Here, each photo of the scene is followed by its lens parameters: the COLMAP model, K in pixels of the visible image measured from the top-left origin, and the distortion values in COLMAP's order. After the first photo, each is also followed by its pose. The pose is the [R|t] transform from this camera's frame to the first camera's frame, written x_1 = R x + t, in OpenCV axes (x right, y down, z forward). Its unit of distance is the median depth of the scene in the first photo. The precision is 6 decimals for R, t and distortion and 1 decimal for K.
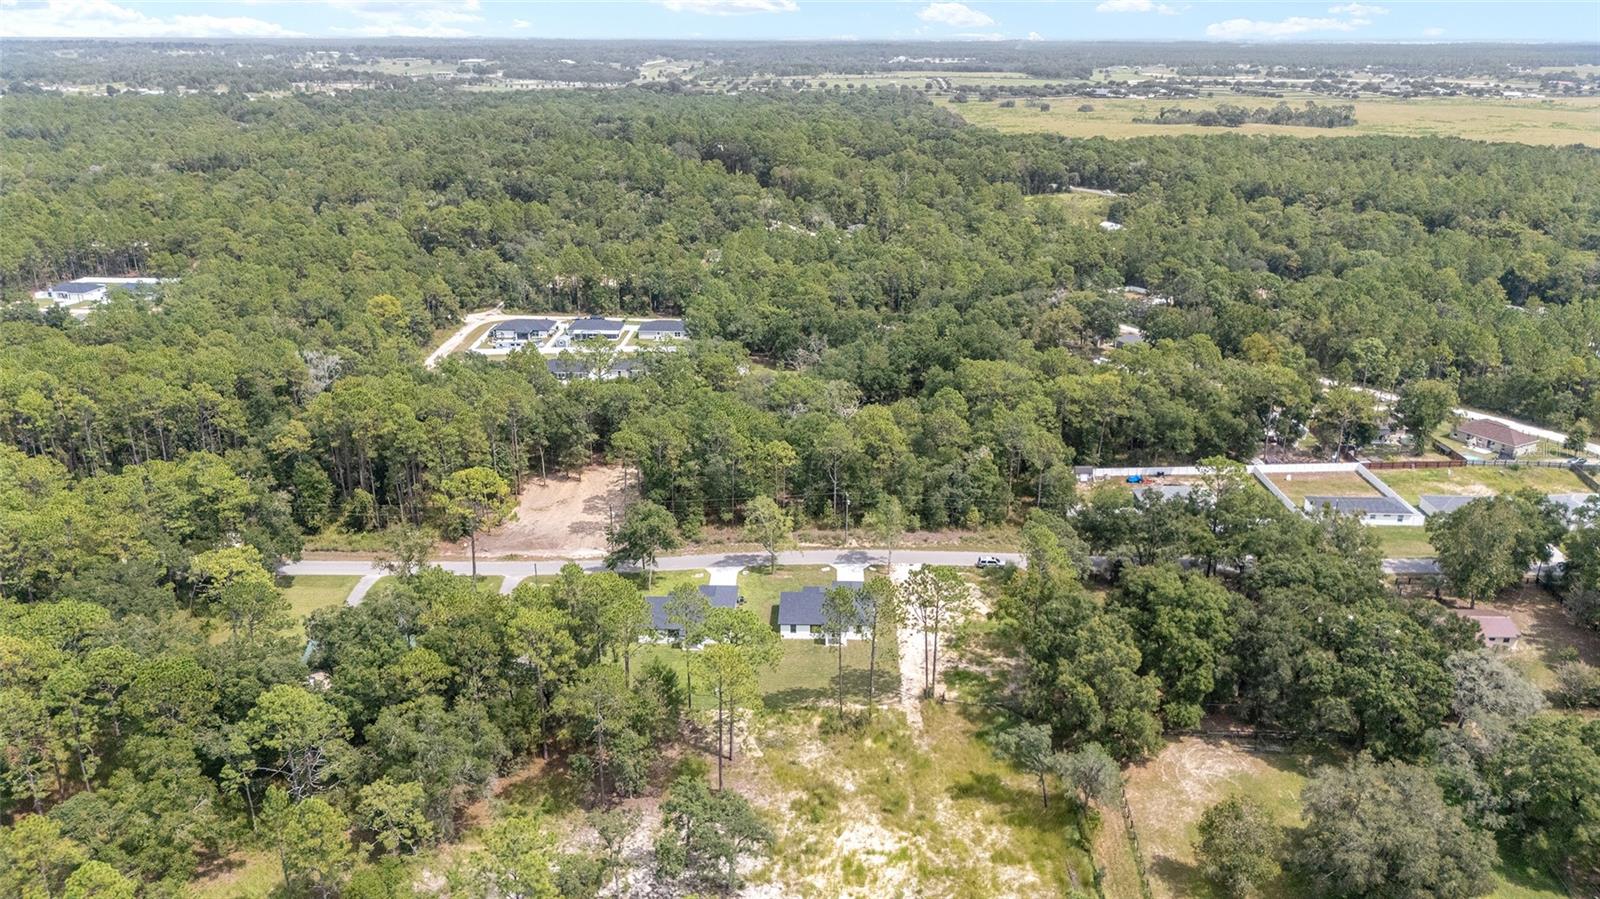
lens RADIAL K [[1171.1, 0, 806.0], [0, 1171.1, 446.5], [0, 0, 1]] dist [0.074173, -0.081041]
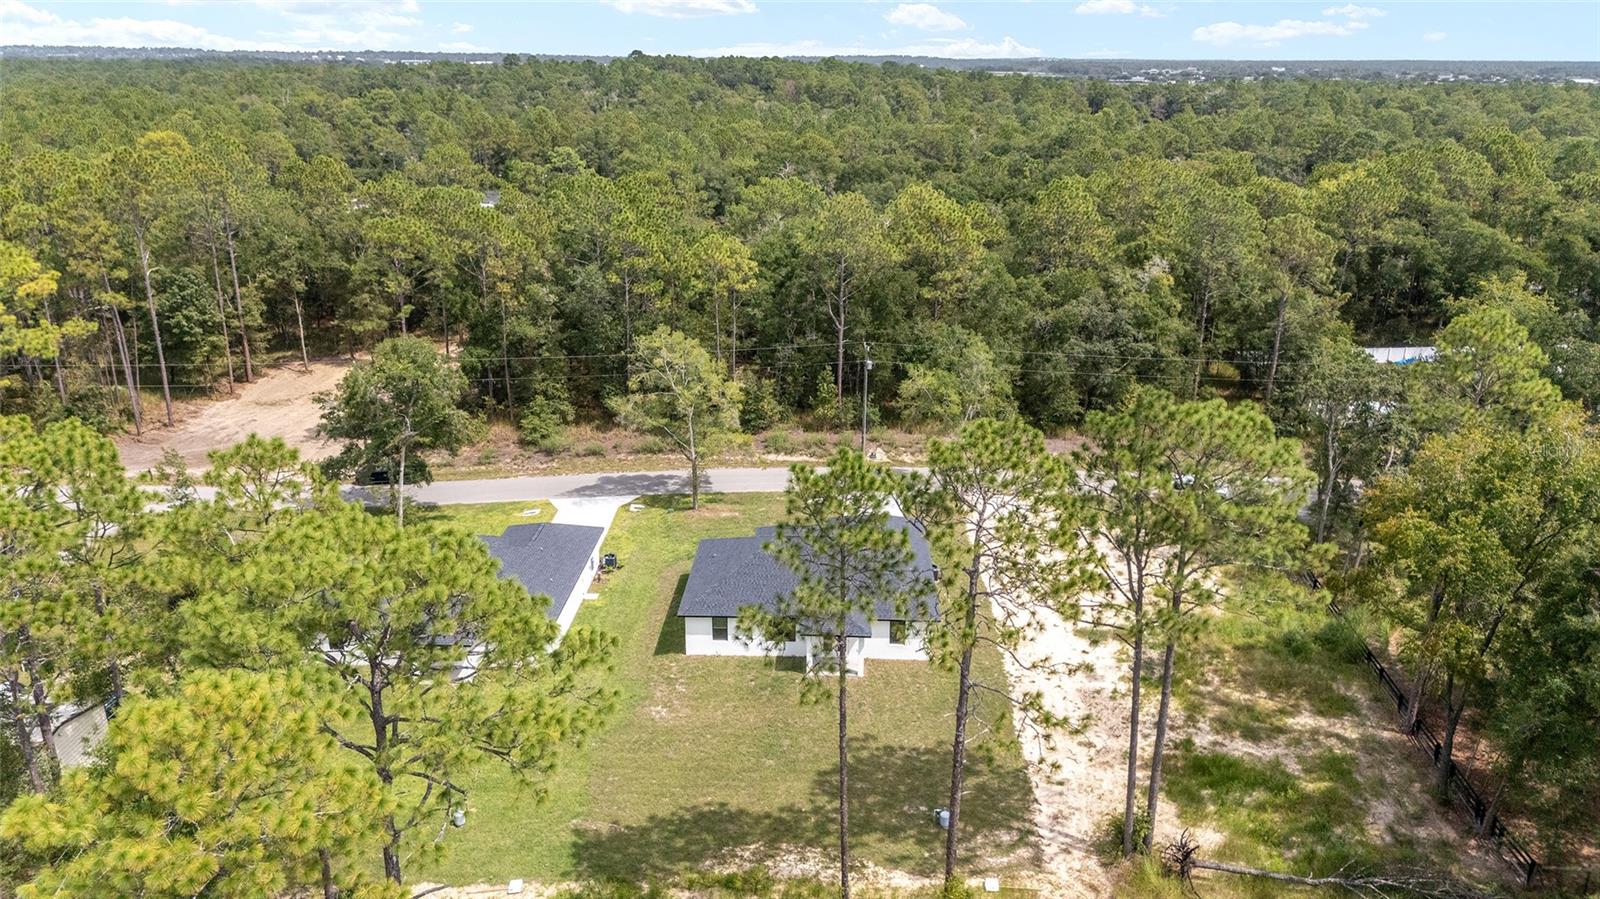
lens RADIAL K [[1171.1, 0, 805.1], [0, 1171.1, 450.2], [0, 0, 1]] dist [0.074173, -0.081041]
pose [[0.999876, 0.008184, -0.013438, 0.016884], [-0.008410, 0.999822, -0.016873, 0.086315], [0.013298, 0.016984, 0.999767, 0.516234]]
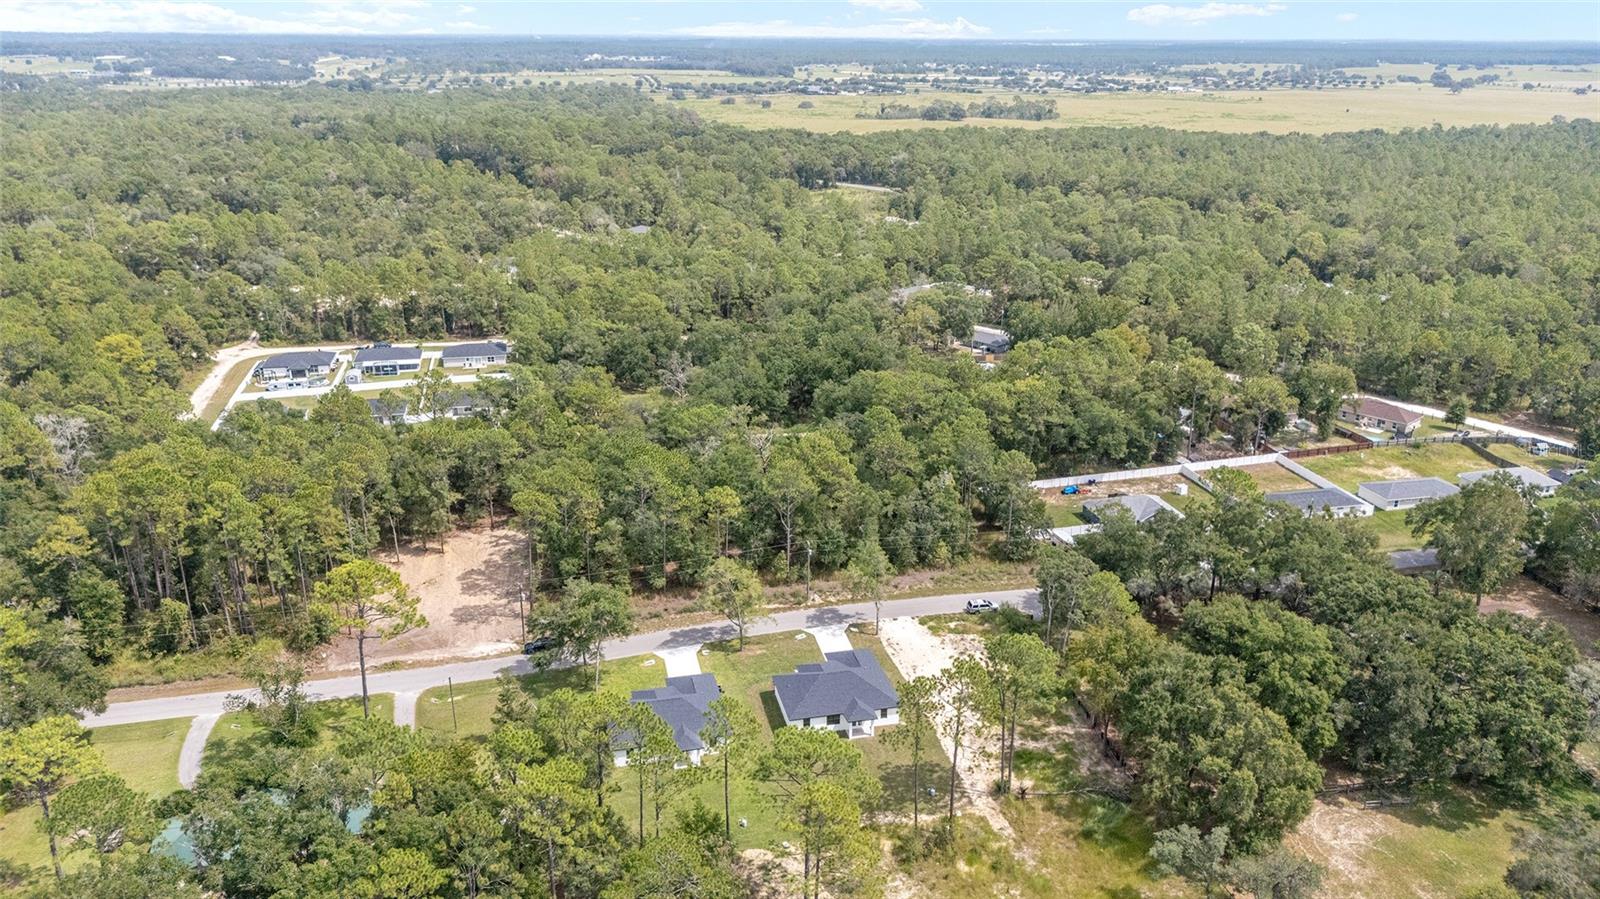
lens RADIAL K [[1171.1, 0, 801.5], [0, 1171.1, 451.4], [0, 0, 1]] dist [0.074173, -0.081041]
pose [[0.969064, -0.079908, 0.233517, -0.155468], [0.078989, 0.996787, 0.013303, -0.035529], [-0.233830, 0.005554, 0.972262, 0.169512]]
